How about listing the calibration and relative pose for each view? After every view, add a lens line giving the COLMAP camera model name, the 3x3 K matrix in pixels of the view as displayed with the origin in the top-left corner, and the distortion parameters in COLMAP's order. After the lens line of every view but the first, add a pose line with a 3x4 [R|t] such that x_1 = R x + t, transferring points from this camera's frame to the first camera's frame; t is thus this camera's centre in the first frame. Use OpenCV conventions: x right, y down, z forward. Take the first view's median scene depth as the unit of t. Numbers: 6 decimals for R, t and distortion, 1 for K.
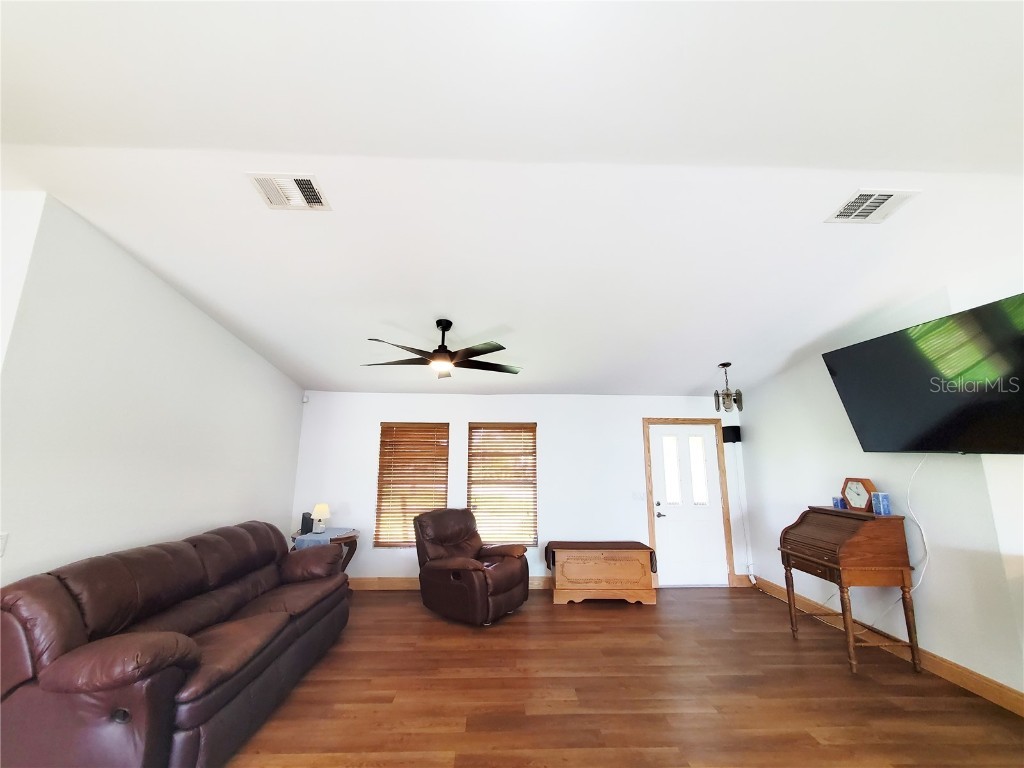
lens RADIAL K [[408.1, 0, 505.5], [0, 408.1, 386.5], [0, 0, 1]] dist [0.001955, 0.000134]
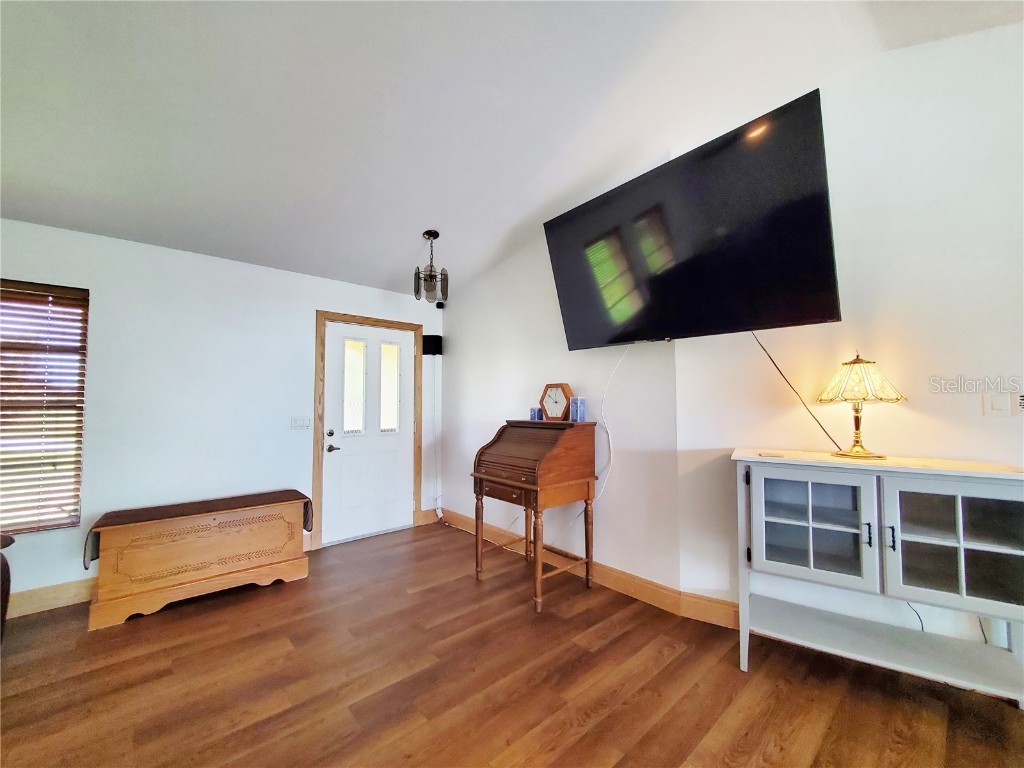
lens RADIAL K [[408.1, 0, 513.1], [0, 408.1, 385.6], [0, 0, 1]] dist [0.001955, 0.000134]
pose [[0.771791, 0.021490, 0.635513, 0.208223], [-0.104224, 0.990188, 0.093091, 0.133886], [-0.627276, -0.138083, 0.766458, 0.340169]]
